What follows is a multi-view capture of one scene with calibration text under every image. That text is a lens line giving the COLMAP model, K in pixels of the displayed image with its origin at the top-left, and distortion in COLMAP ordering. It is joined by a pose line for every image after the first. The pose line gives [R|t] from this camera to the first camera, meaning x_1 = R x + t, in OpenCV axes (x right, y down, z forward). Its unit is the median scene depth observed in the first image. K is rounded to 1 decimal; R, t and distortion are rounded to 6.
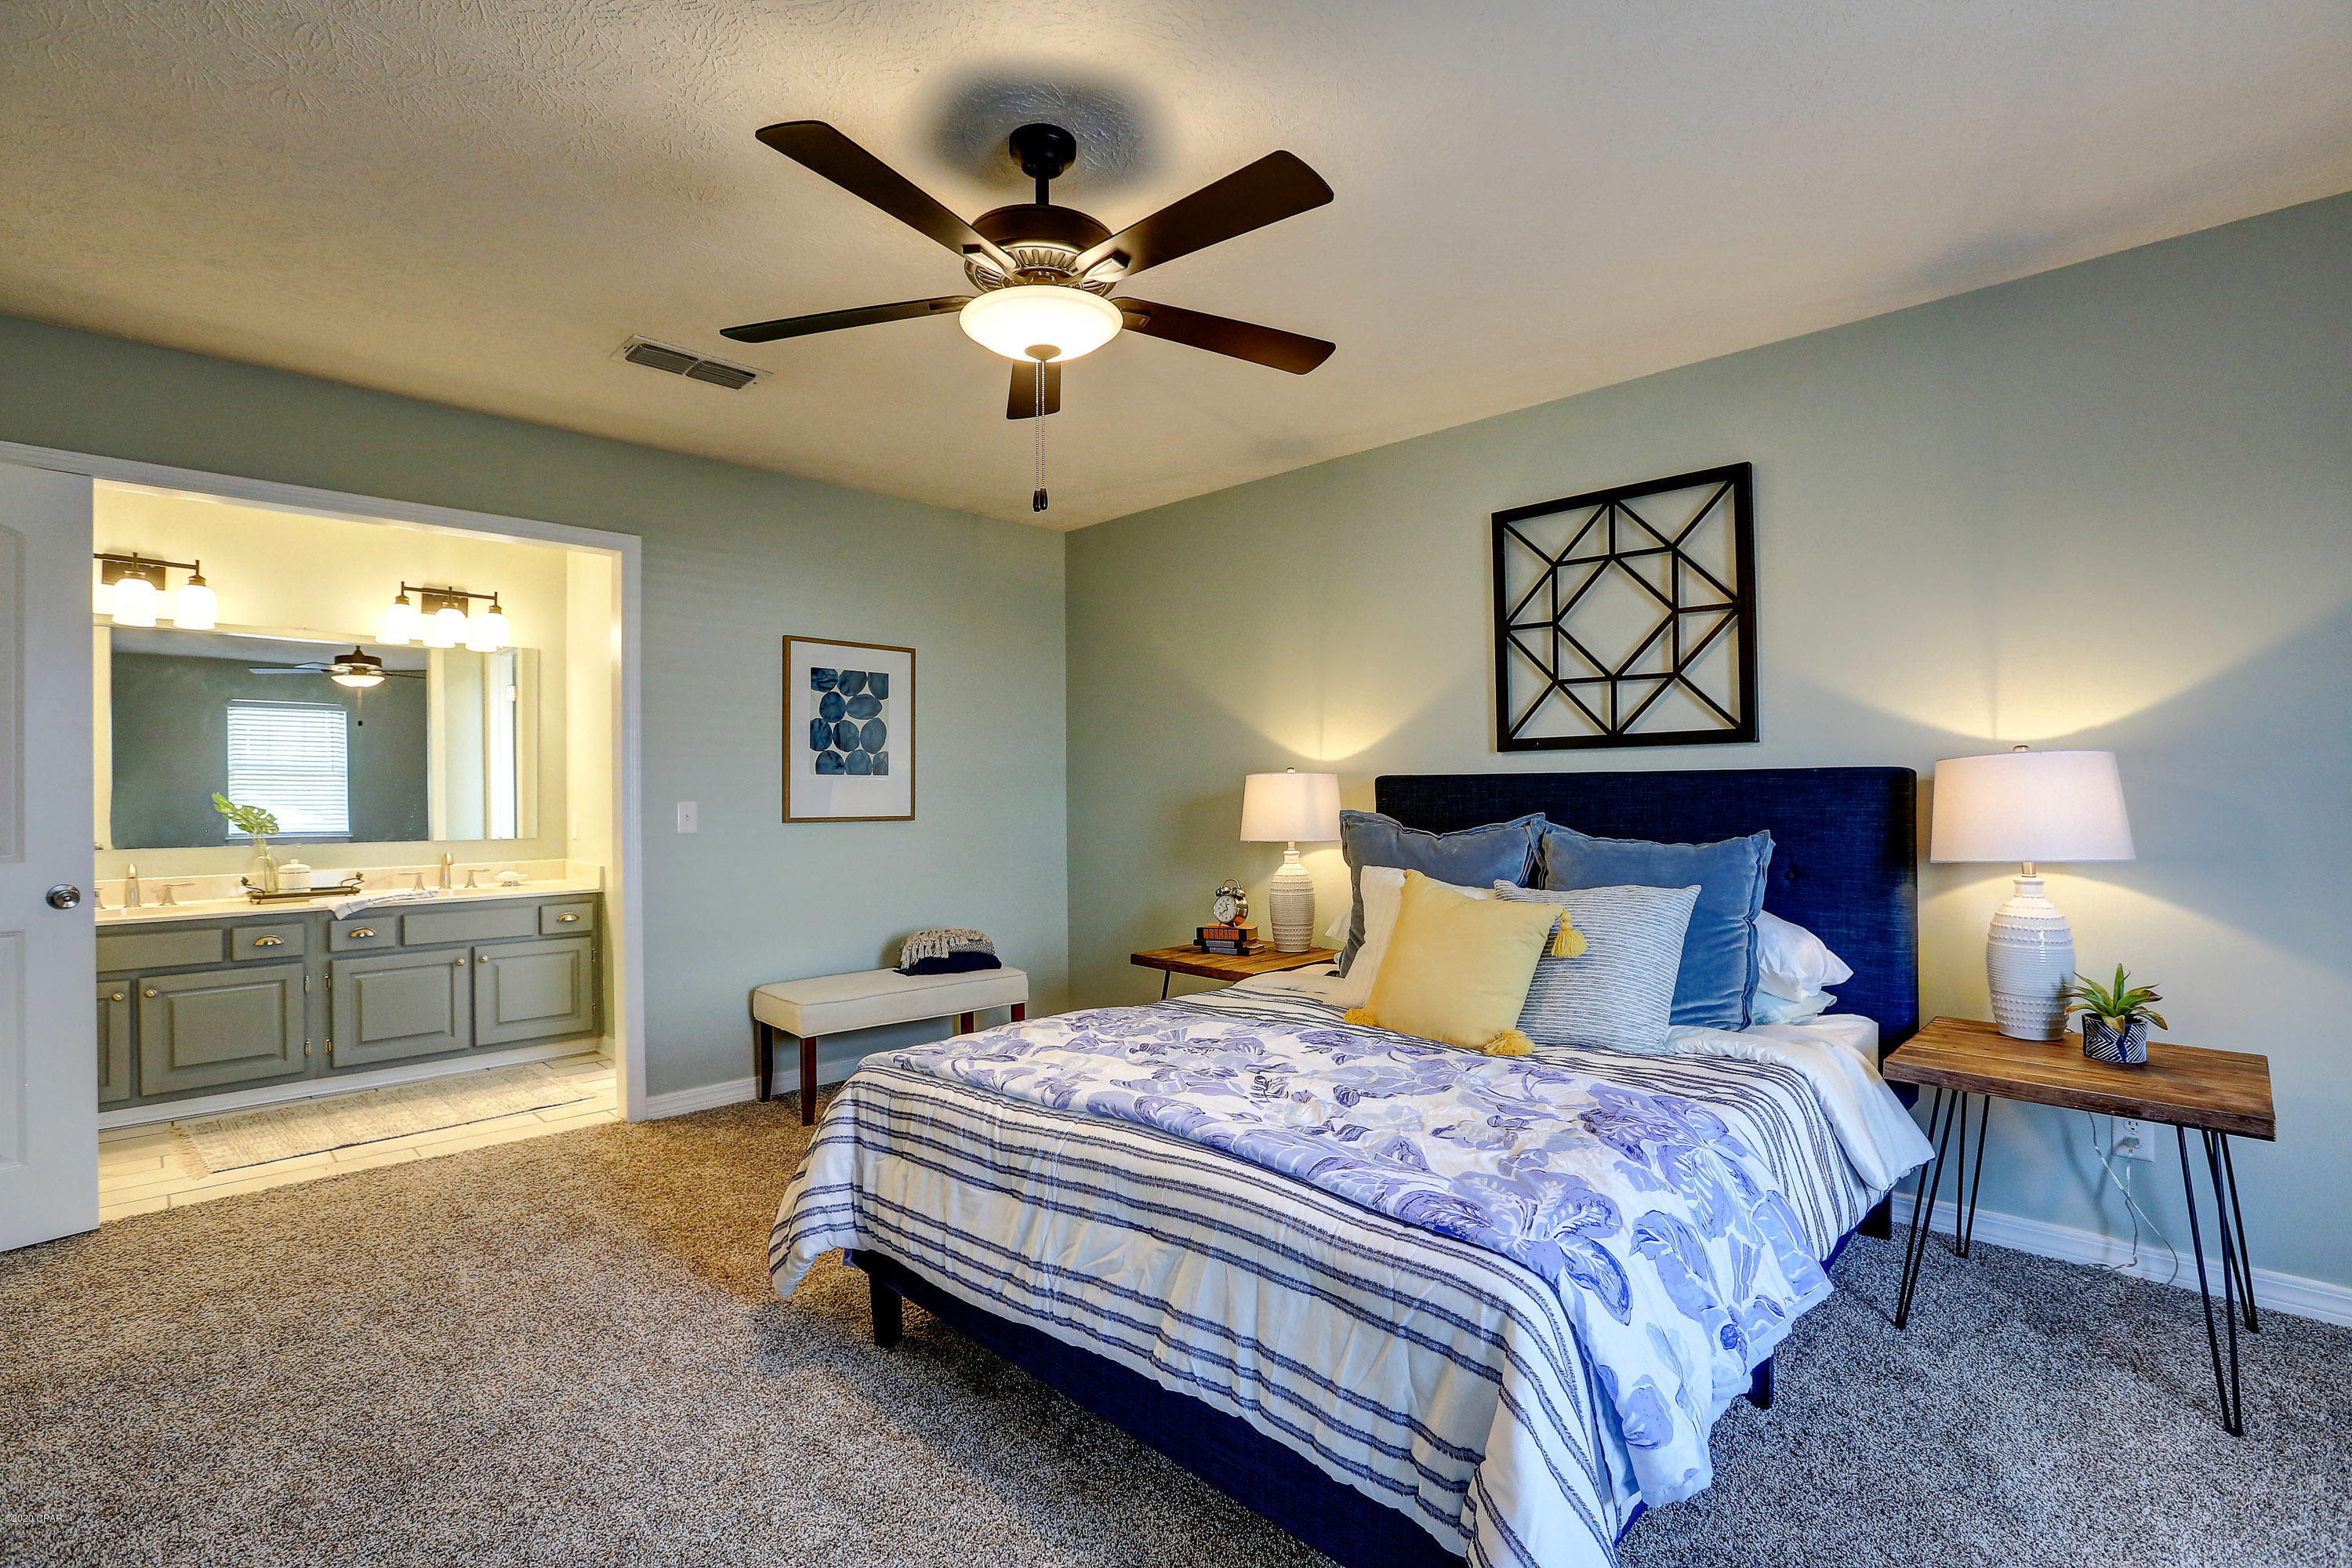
lens RADIAL K [[1071.8, 0, 1182.1], [0, 1071.8, 778.5], [0, 0, 1]] dist [-0.053631, 0.016906]
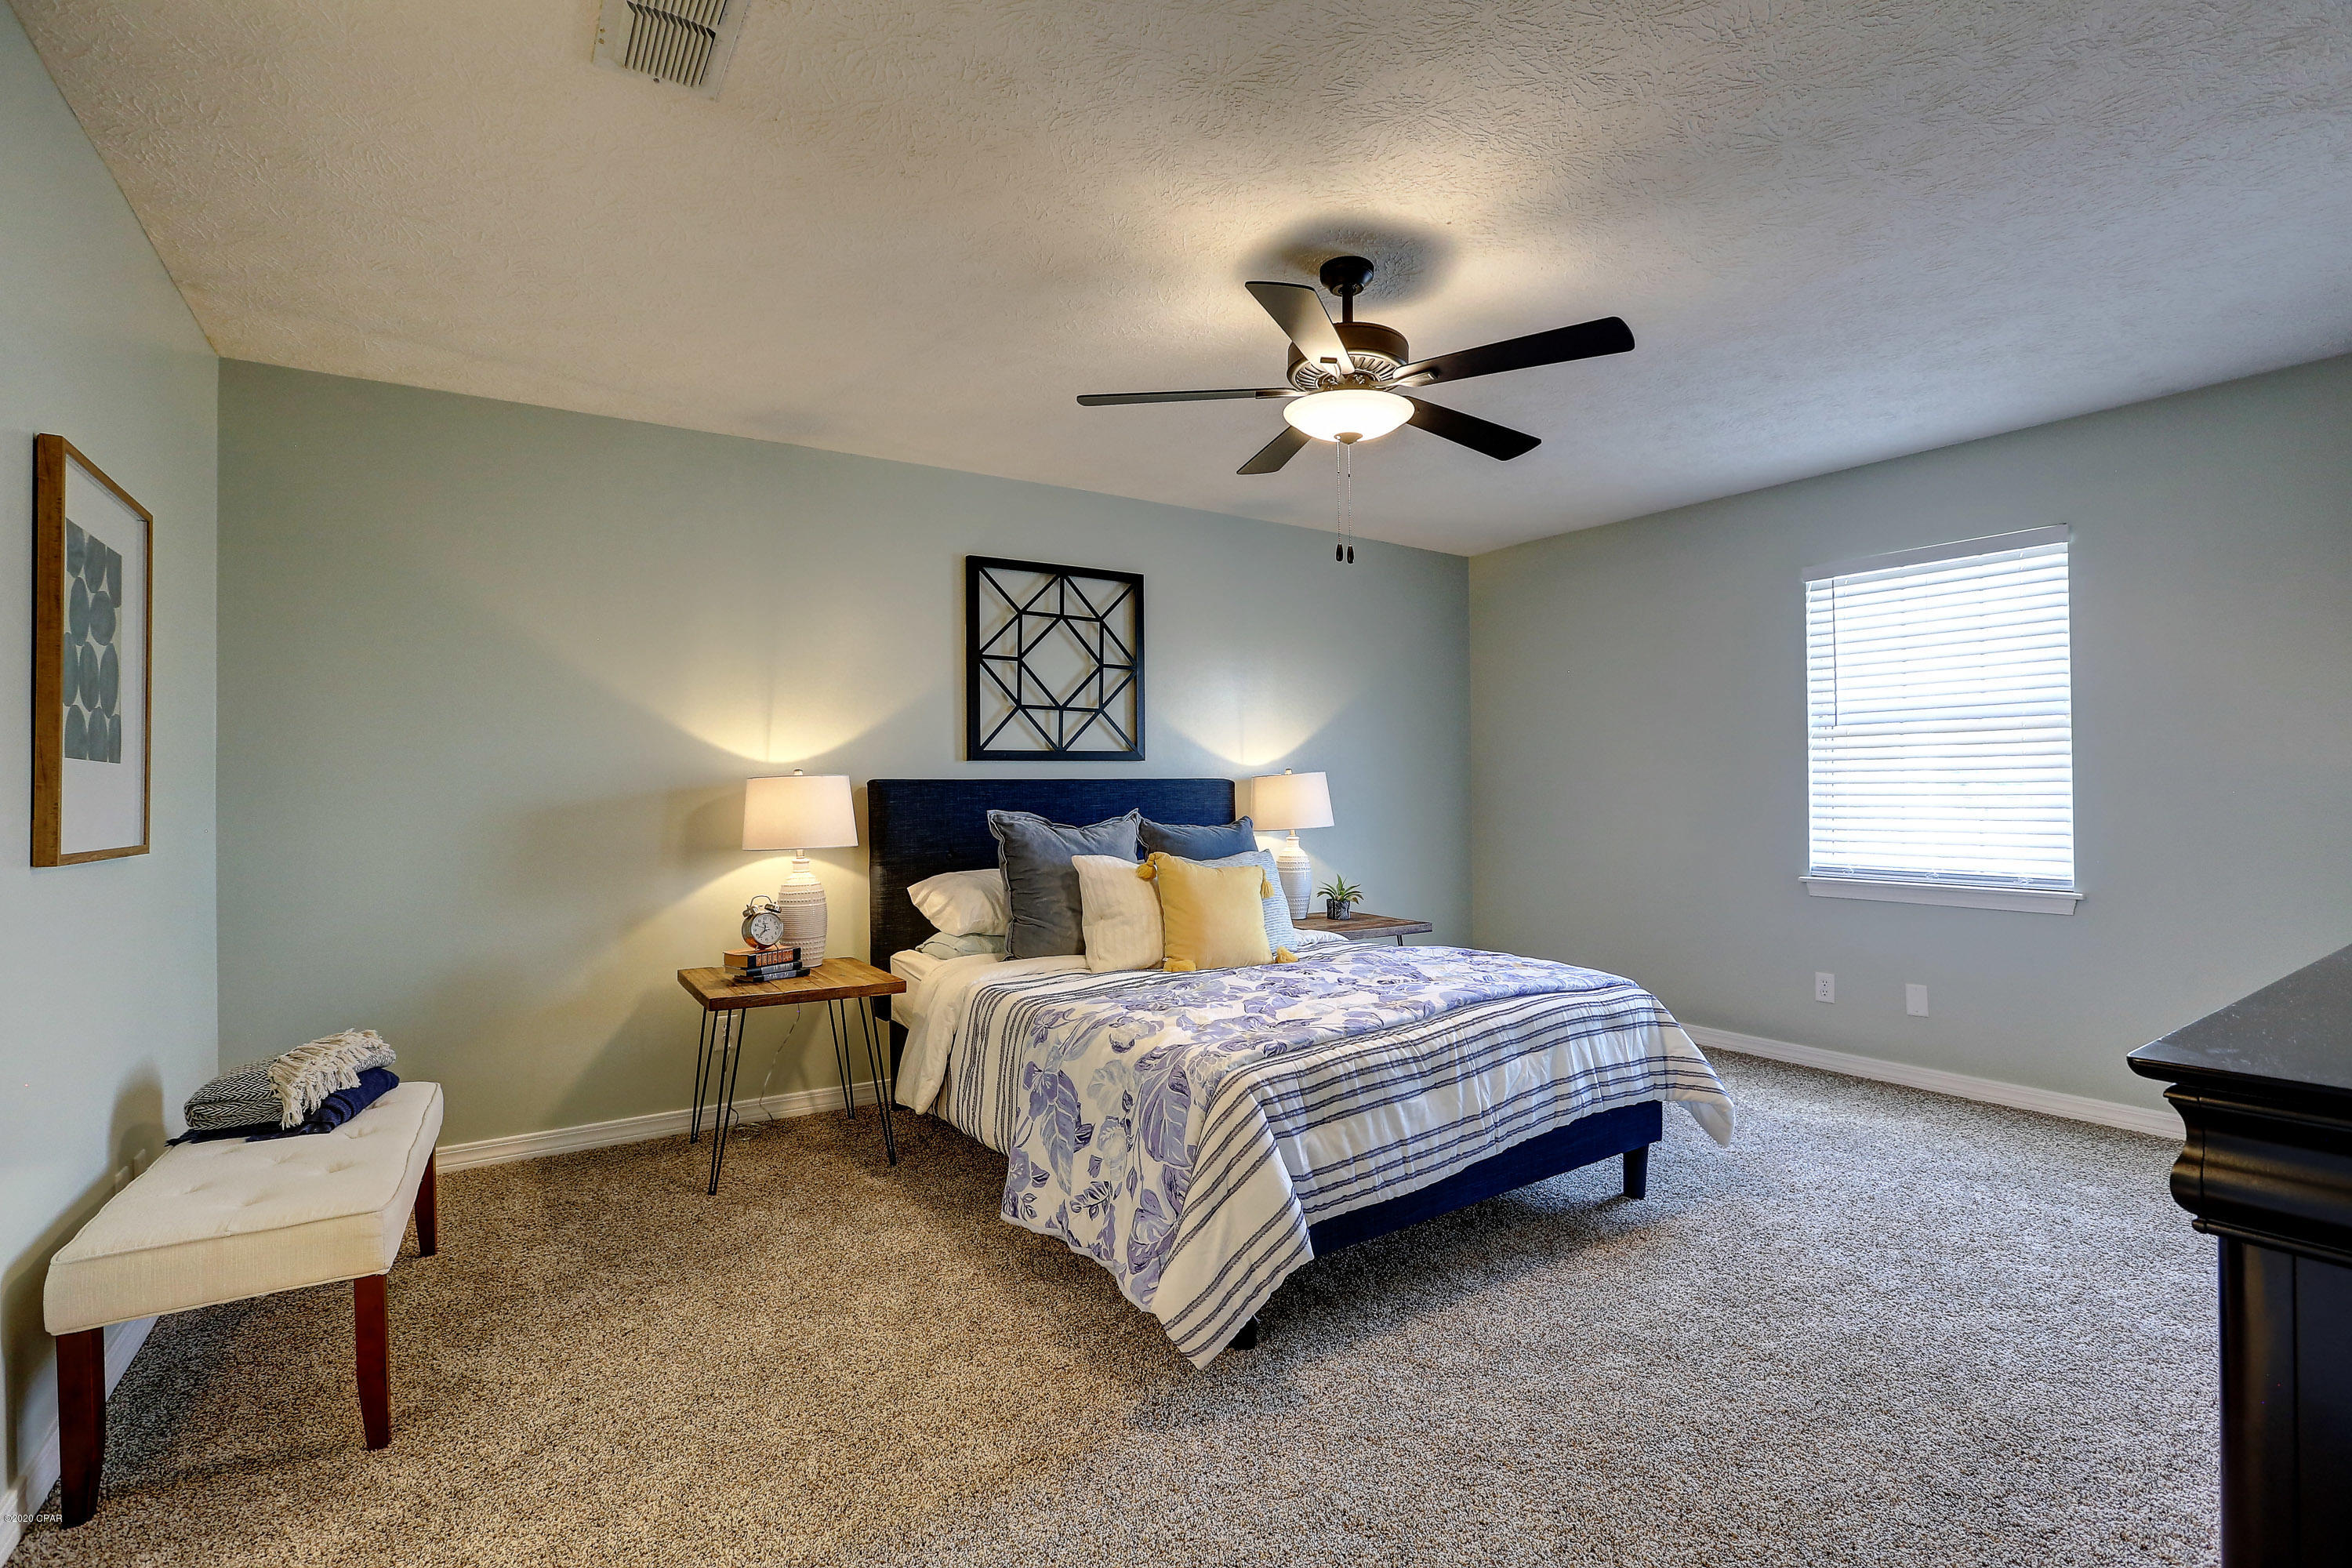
lens RADIAL K [[1071.8, 0, 1182.1], [0, 1071.8, 778.5], [0, 0, 1]] dist [-0.053631, 0.016906]
pose [[0.202603, 0.015387, 0.979140, -0.894049], [-0.002621, 0.999881, -0.015171, 0.013159], [-0.979257, 0.000508, 0.202619, 0.601744]]
